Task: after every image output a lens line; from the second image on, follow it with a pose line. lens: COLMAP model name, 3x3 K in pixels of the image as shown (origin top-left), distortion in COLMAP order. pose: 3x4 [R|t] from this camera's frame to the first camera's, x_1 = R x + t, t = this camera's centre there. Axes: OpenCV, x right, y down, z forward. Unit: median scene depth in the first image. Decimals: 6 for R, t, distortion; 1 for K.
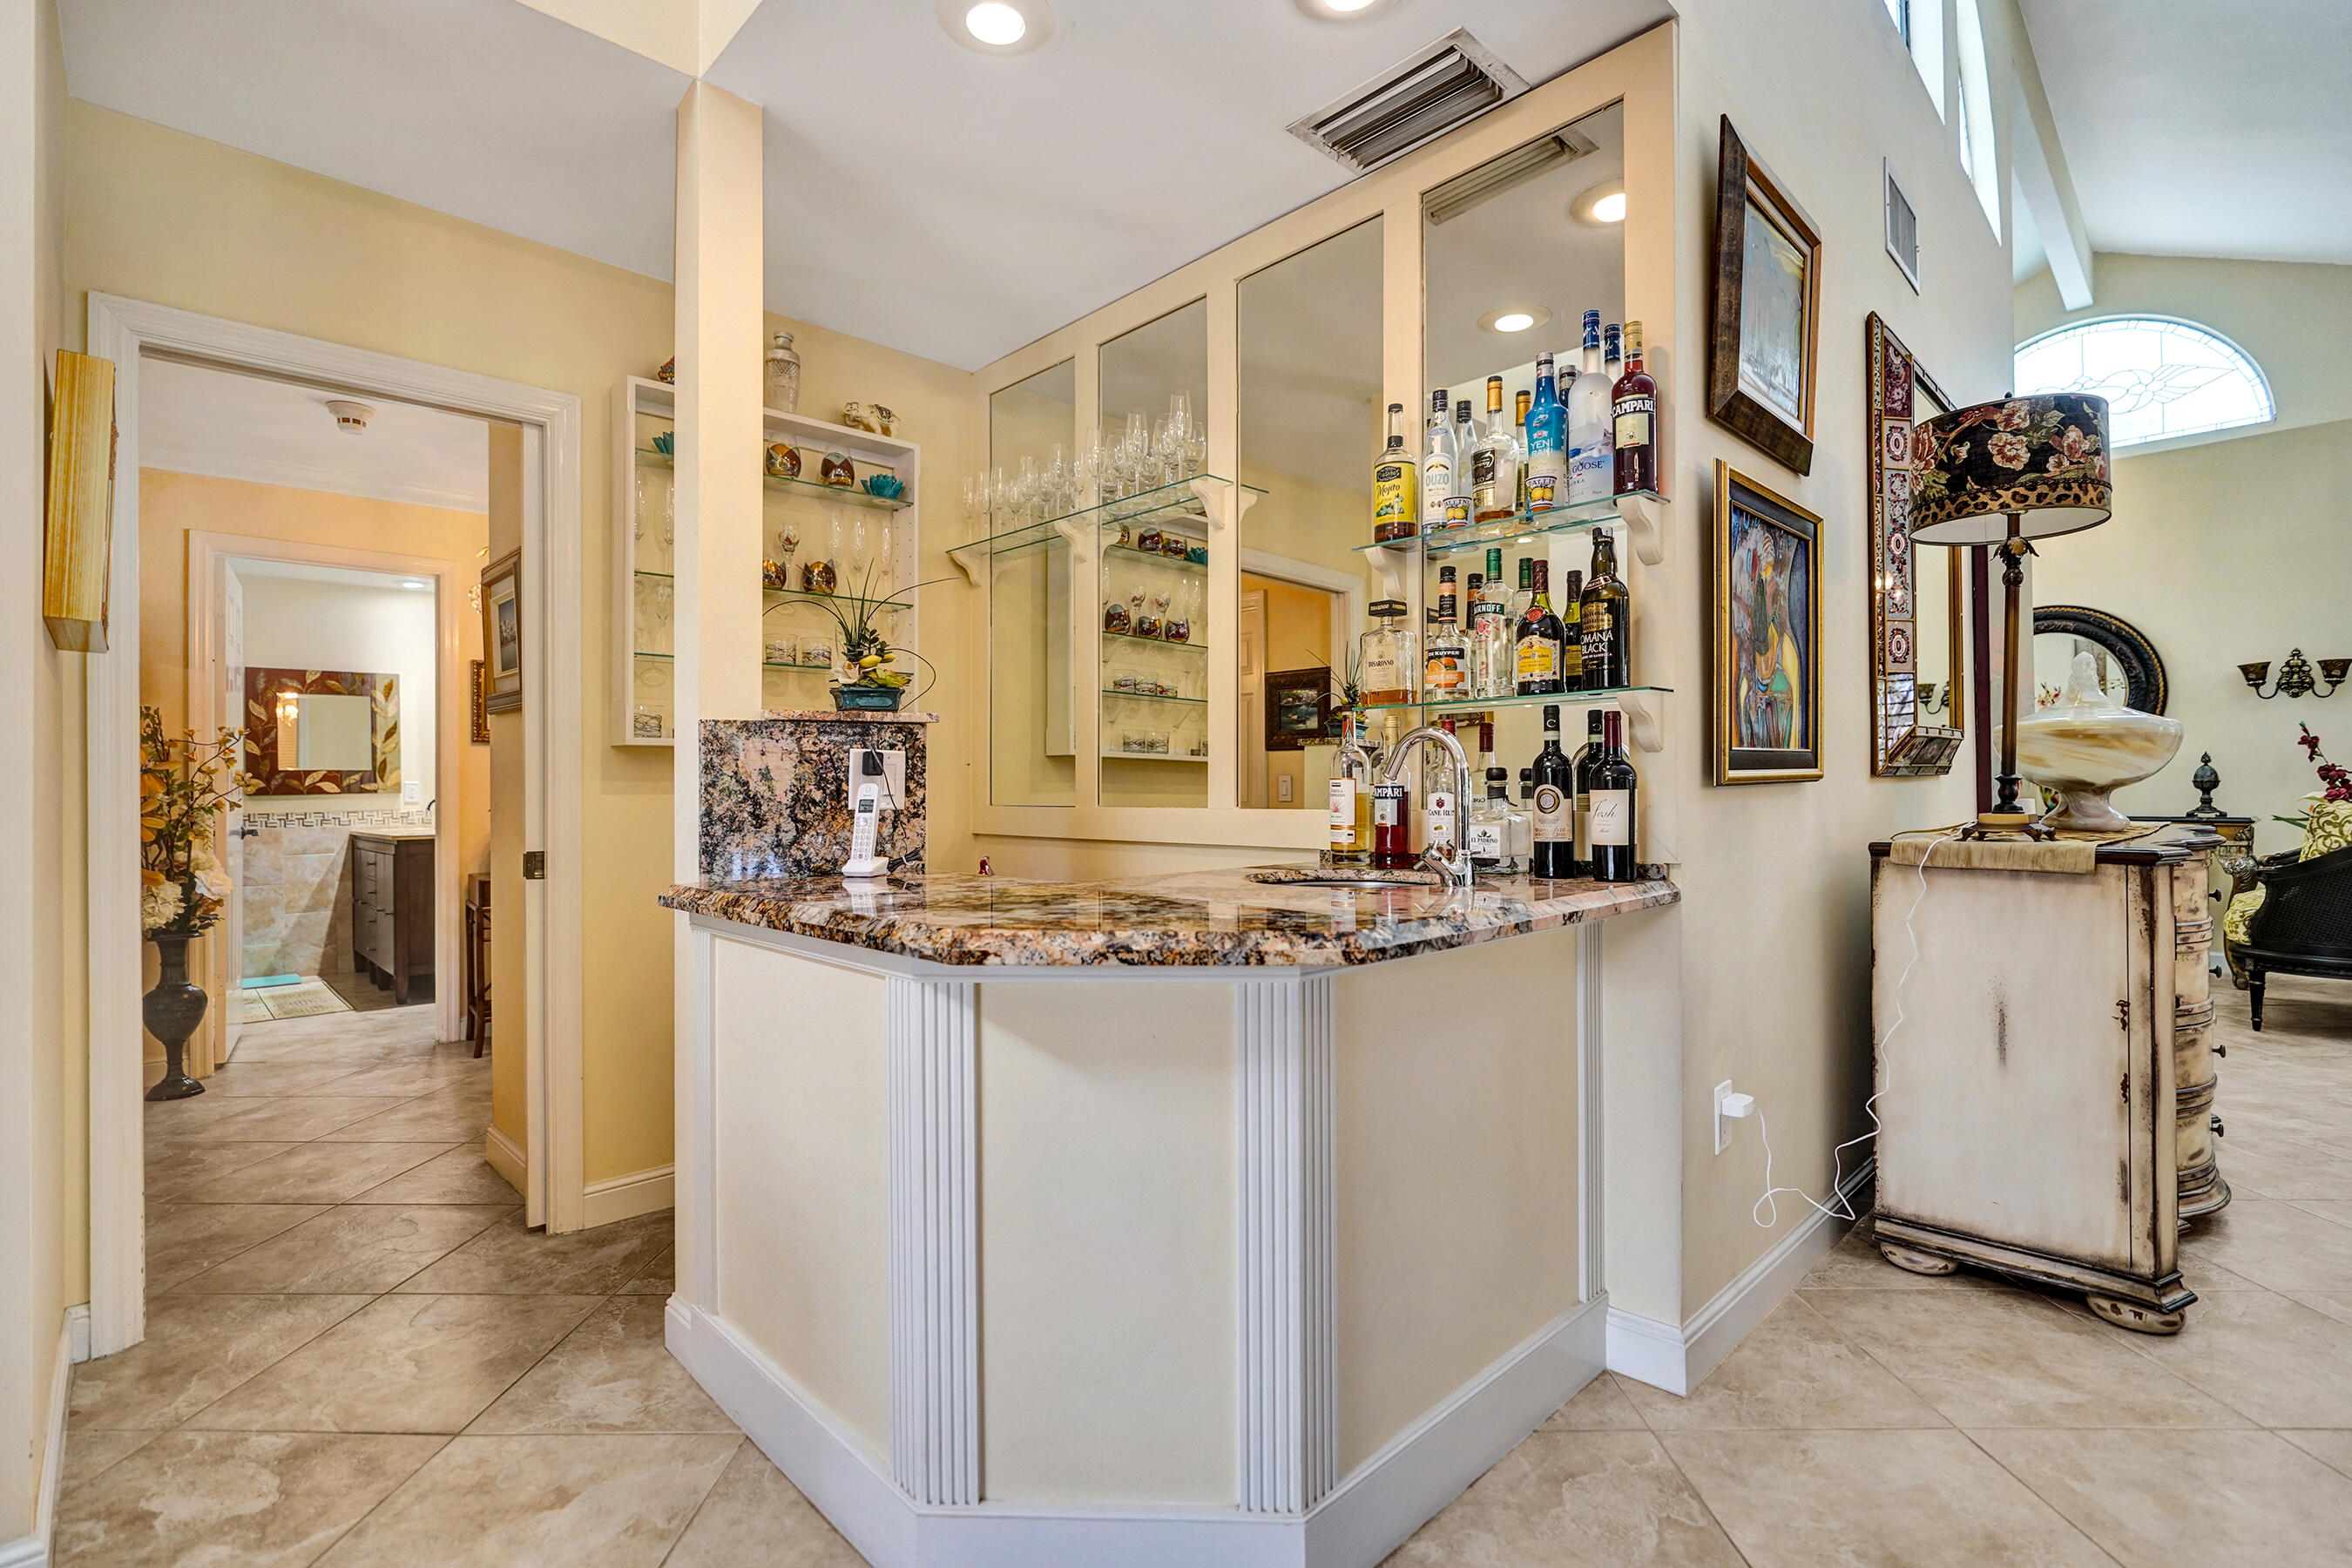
lens RADIAL K [[1098.7, 0, 1204.8], [0, 1098.7, 789.7], [0, 0, 1]] dist [-0.017485, 0.000123]
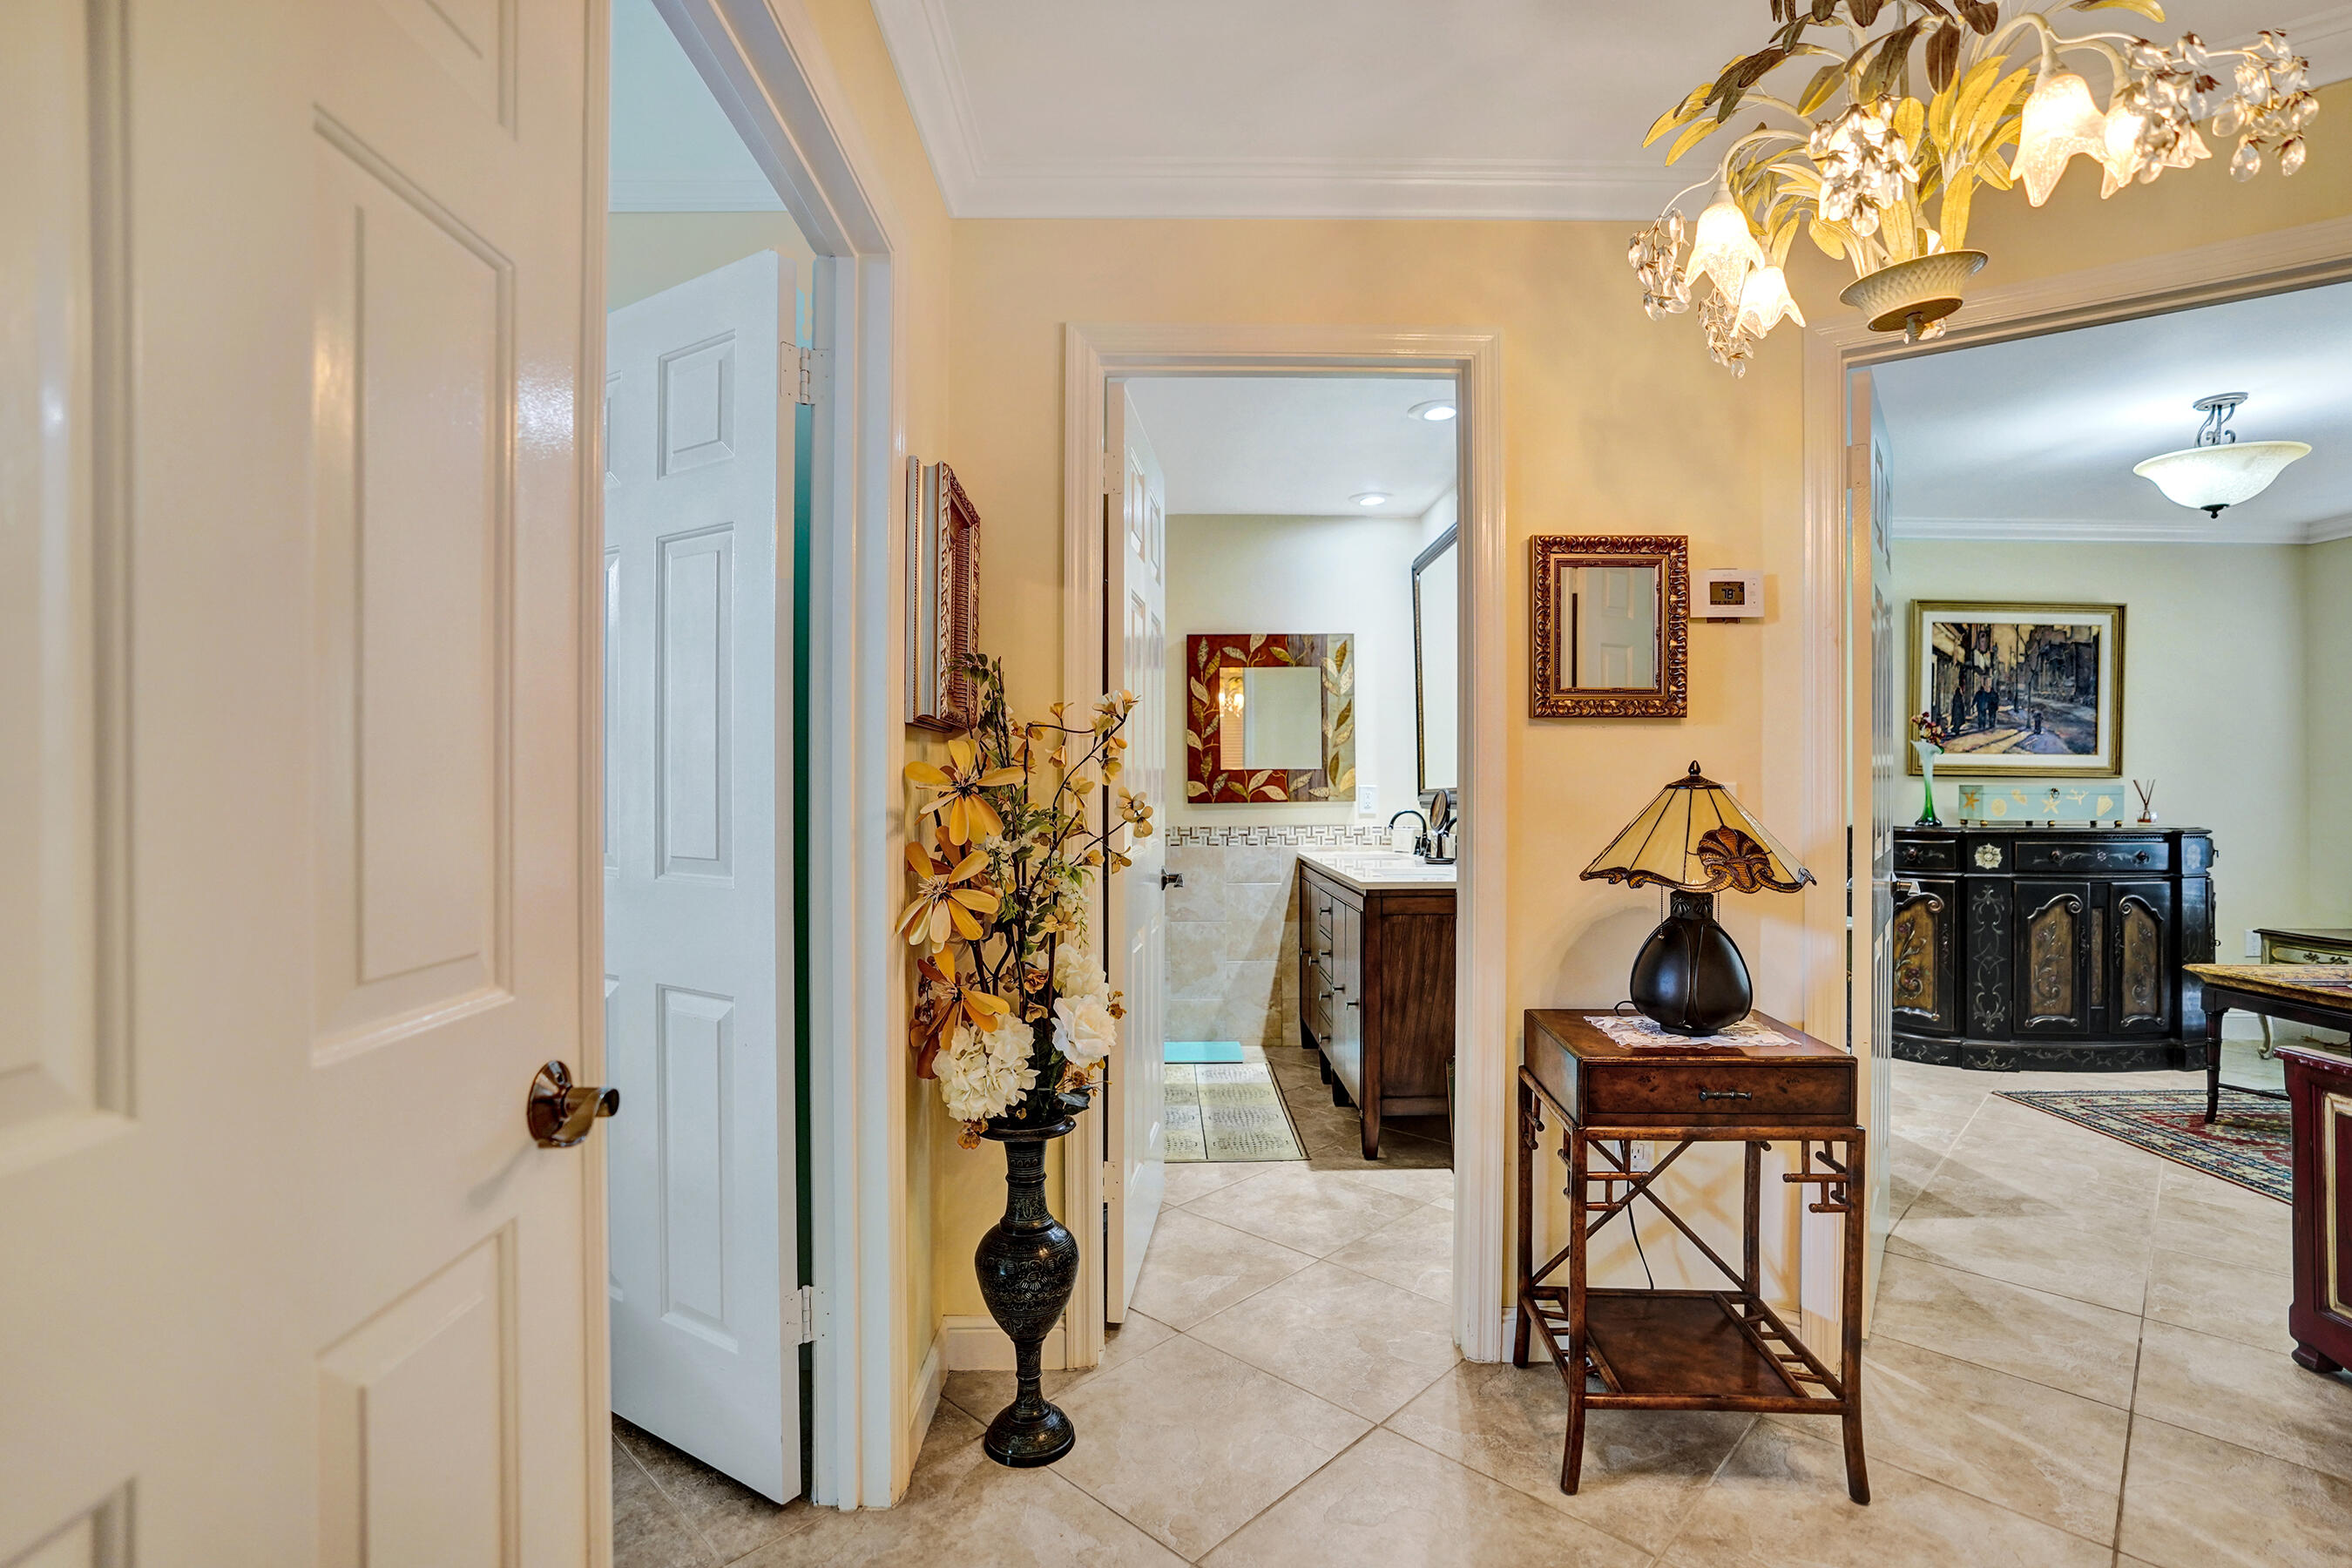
lens RADIAL K [[1098.7, 0, 1204.8], [0, 1098.7, 789.7], [0, 0, 1]] dist [-0.017485, 0.000123]
pose [[0.740004, 0.010376, -0.672522, -0.565198], [-0.002229, 0.999913, 0.012975, -0.022797], [0.672599, -0.008103, 0.739963, 0.692907]]
